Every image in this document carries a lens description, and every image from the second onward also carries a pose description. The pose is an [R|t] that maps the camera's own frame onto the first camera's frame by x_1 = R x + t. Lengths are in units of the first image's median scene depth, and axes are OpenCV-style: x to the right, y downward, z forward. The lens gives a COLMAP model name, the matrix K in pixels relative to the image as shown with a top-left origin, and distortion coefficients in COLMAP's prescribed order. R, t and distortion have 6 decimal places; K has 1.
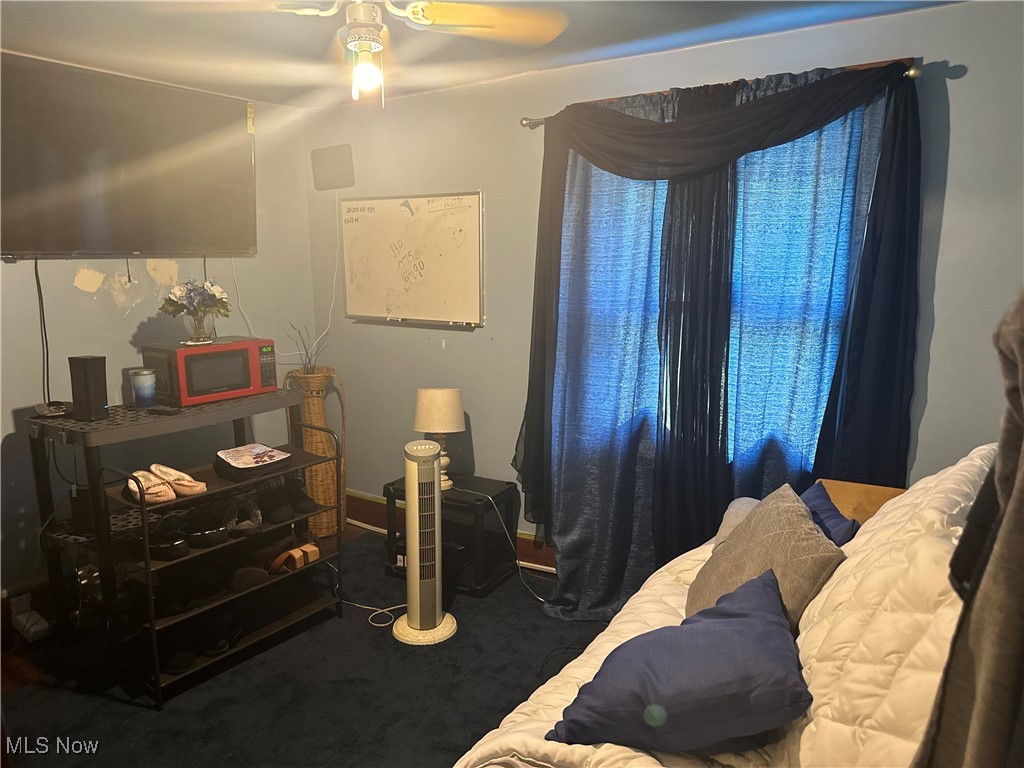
lens RADIAL K [[704.4, 0, 512.0], [0, 704.4, 384.0], [0, 0, 1]] dist [0.024126, -0.000640]
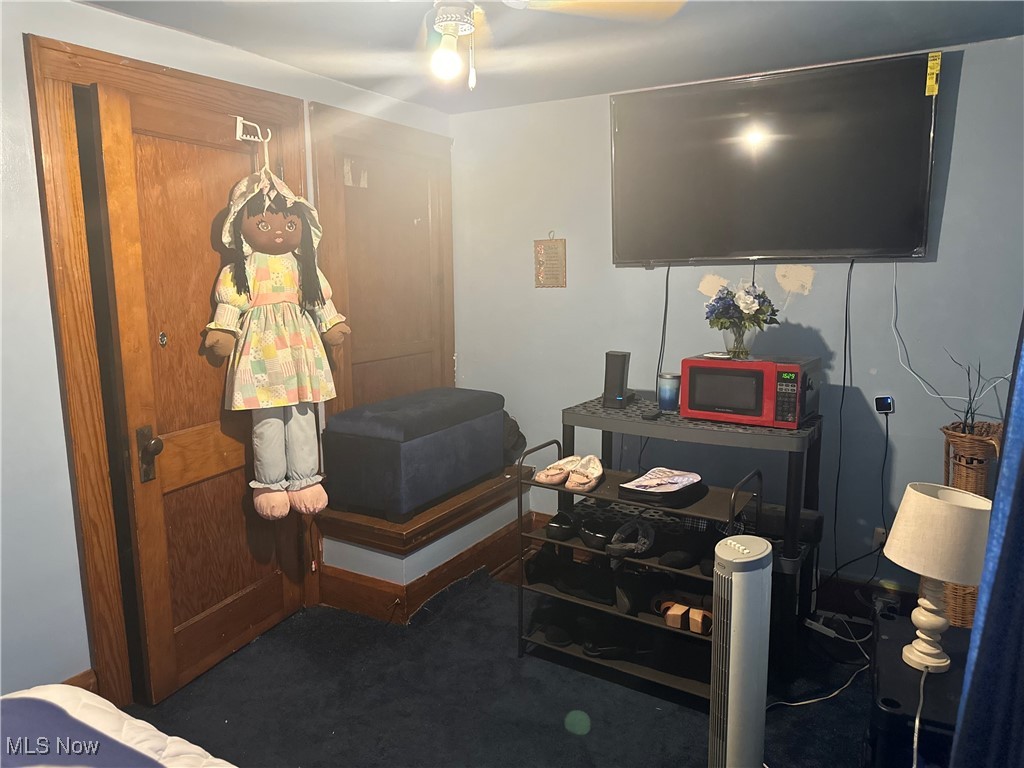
lens RADIAL K [[704.4, 0, 512.0], [0, 704.4, 384.0], [0, 0, 1]] dist [0.024126, -0.000640]
pose [[0.065755, 0.164263, -0.984222, 0.477891], [-0.167952, 0.974107, 0.151354, -0.122048], [0.983600, 0.155350, 0.091640, 0.687529]]
